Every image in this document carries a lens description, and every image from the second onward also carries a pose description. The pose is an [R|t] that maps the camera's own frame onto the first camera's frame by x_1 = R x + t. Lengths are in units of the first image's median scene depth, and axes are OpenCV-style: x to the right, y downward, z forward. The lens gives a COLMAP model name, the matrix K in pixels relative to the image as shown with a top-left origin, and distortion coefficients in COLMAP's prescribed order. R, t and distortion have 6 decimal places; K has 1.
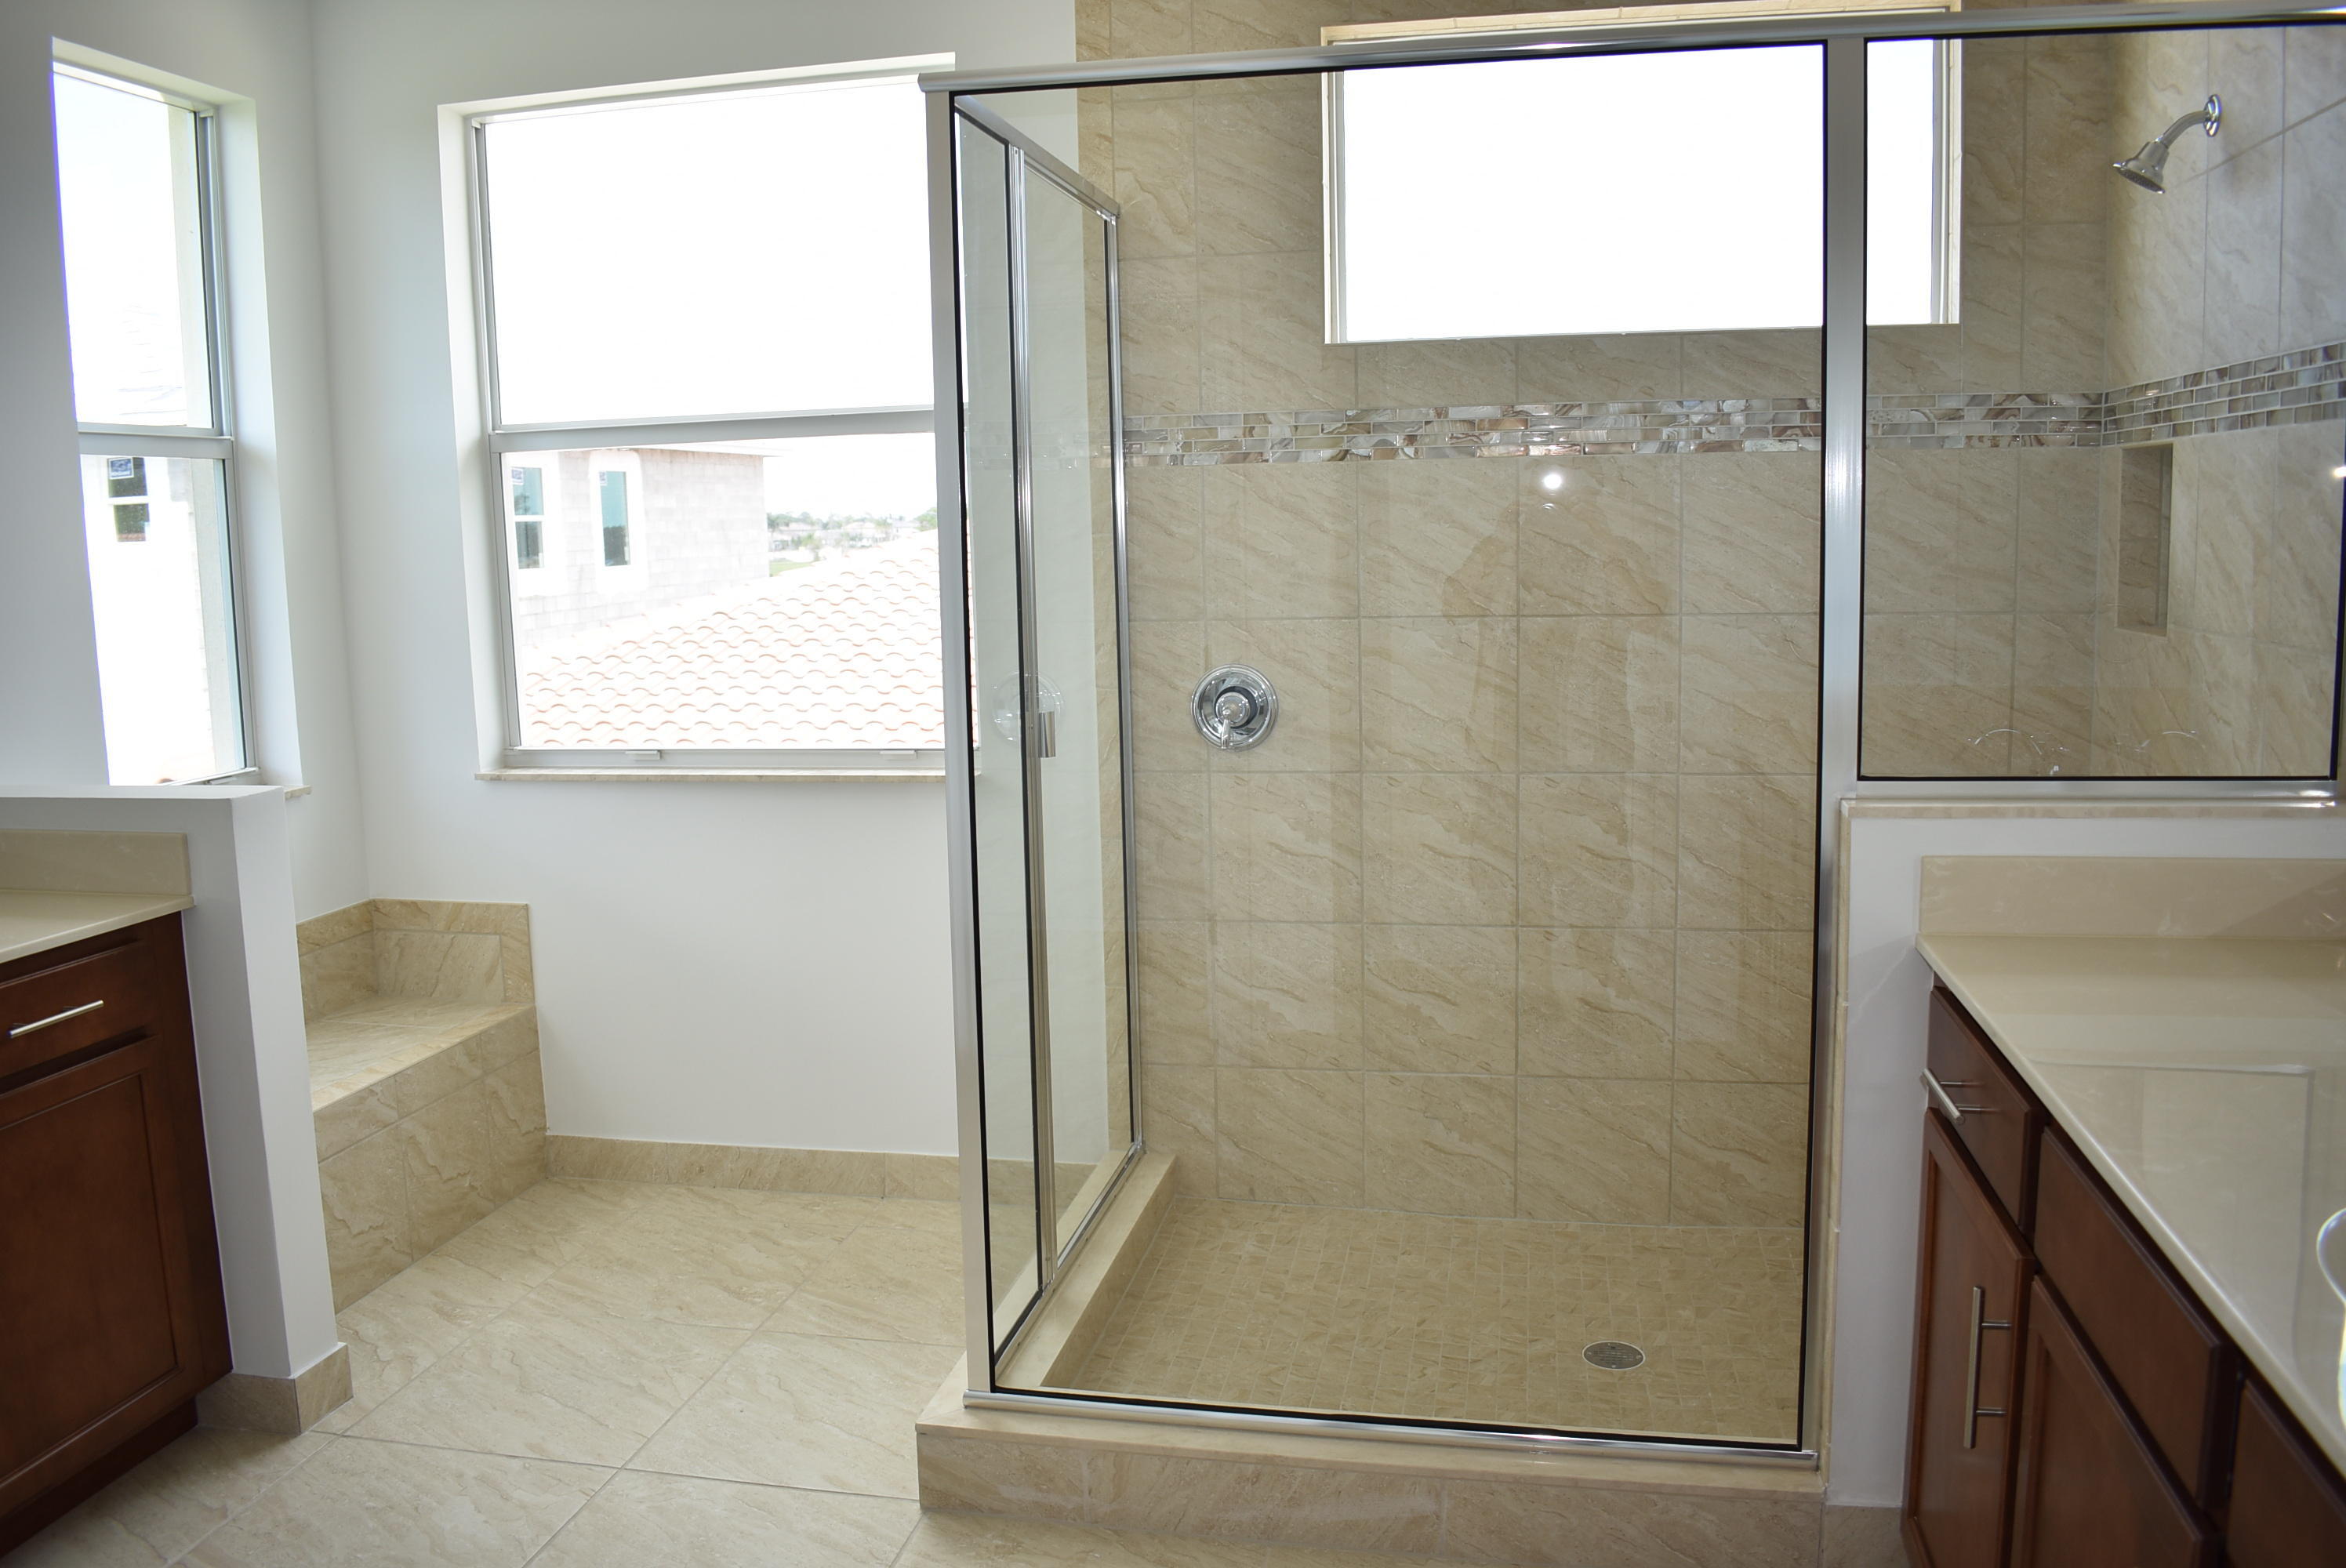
lens RADIAL K [[1838.7, 0, 1170.1], [0, 1838.7, 783.1], [0, 0, 1]] dist [-0.094282, 0.019176]
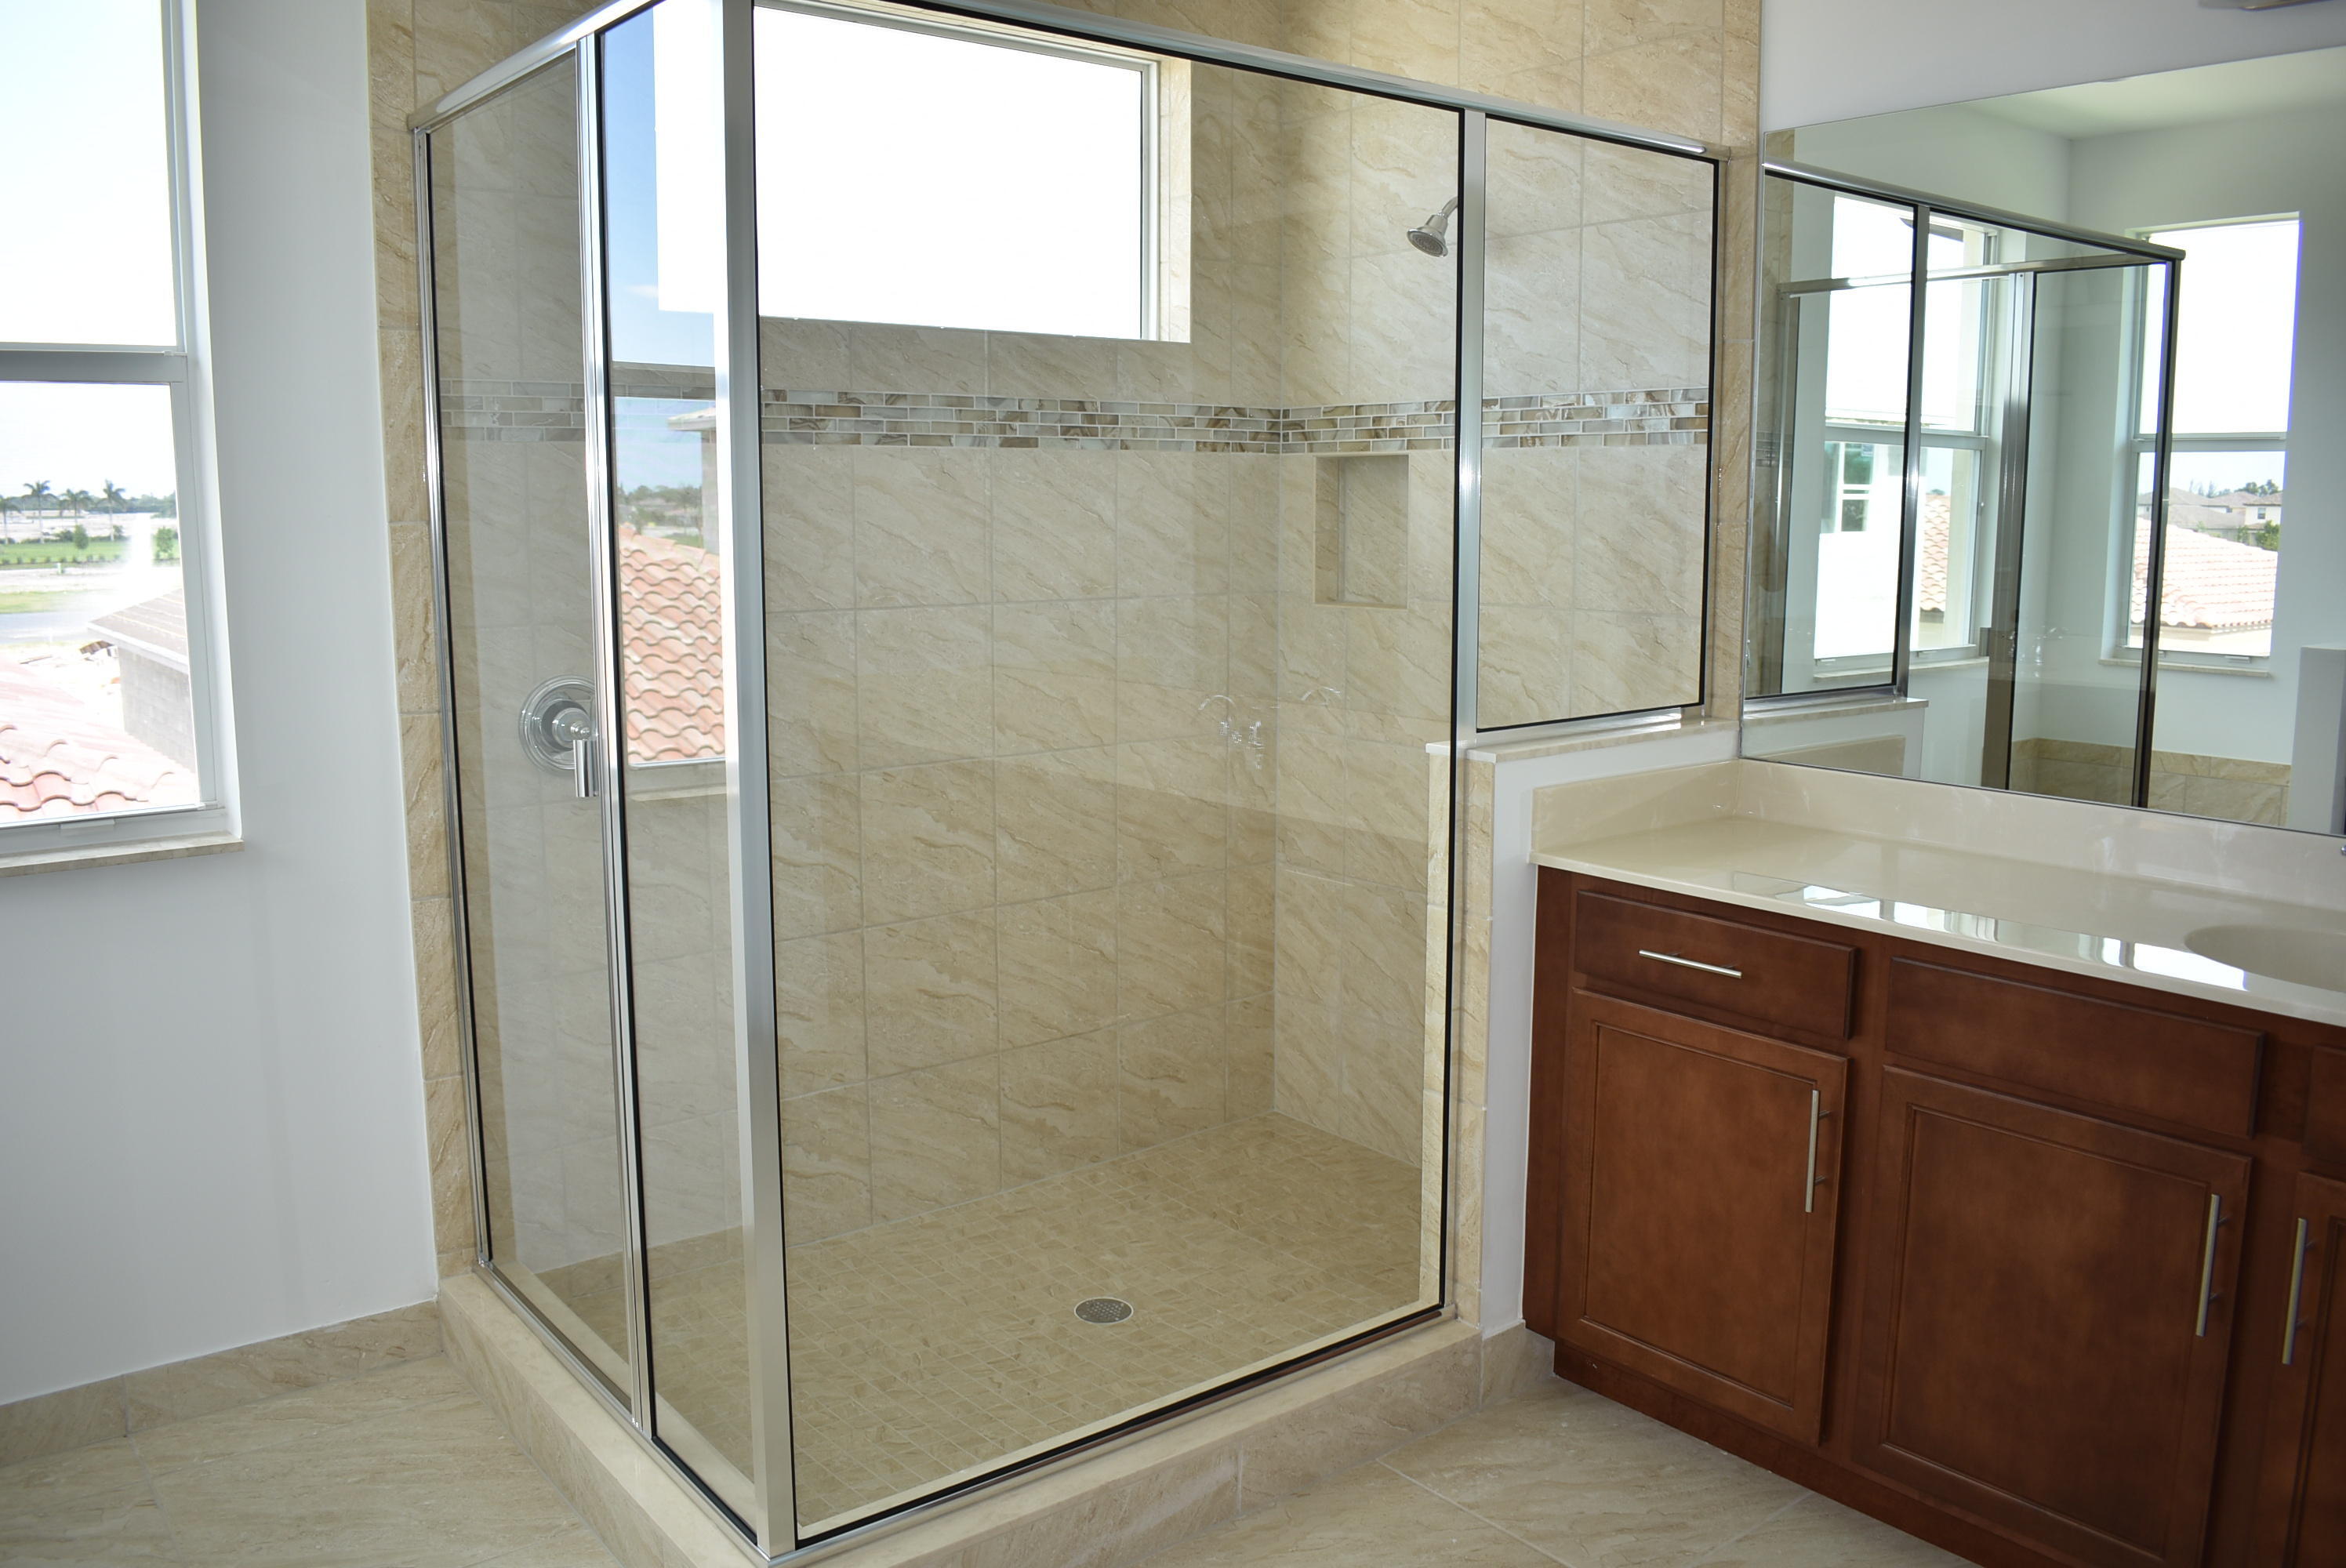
lens RADIAL K [[1838.7, 0, 1167.8], [0, 1838.7, 780.0], [0, 0, 1]] dist [-0.094282, 0.019176]
pose [[0.643570, -0.092580, 0.759768, -0.458114], [0.092573, 0.994786, 0.042803, -0.027838], [-0.759769, 0.042787, 0.648784, 0.250622]]
